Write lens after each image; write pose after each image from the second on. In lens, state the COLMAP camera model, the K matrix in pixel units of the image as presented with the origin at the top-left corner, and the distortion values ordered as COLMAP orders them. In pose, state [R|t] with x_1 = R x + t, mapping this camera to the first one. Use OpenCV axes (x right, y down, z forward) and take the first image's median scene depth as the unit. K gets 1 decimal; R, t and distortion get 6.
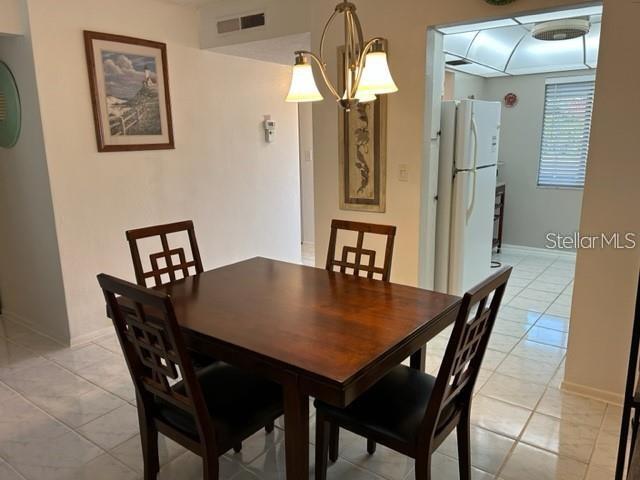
lens RADIAL K [[489.1, 0, 320.0], [0, 489.1, 240.0], [0, 0, 1]] dist [-0.005608, -0.001864]
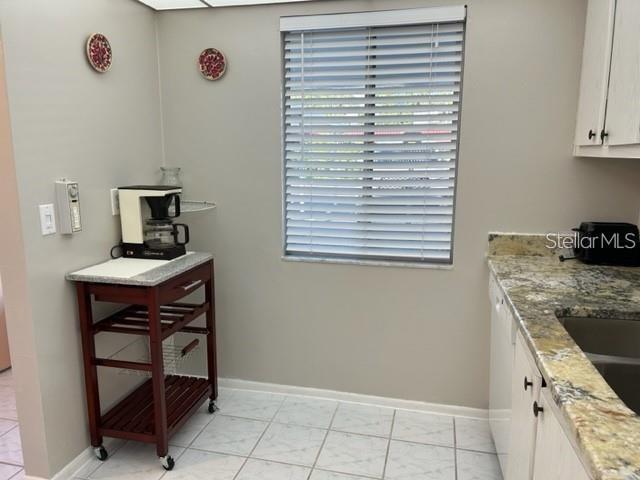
lens RADIAL K [[495.8, 0, 320.0], [0, 495.8, 240.0], [0, 0, 1]] dist [0.095364, -0.091513]
pose [[0.914445, -0.082603, 0.396192, 0.269796], [0.056799, 0.995455, 0.076446, -0.151330], [-0.400706, -0.047402, 0.914980, 0.514952]]
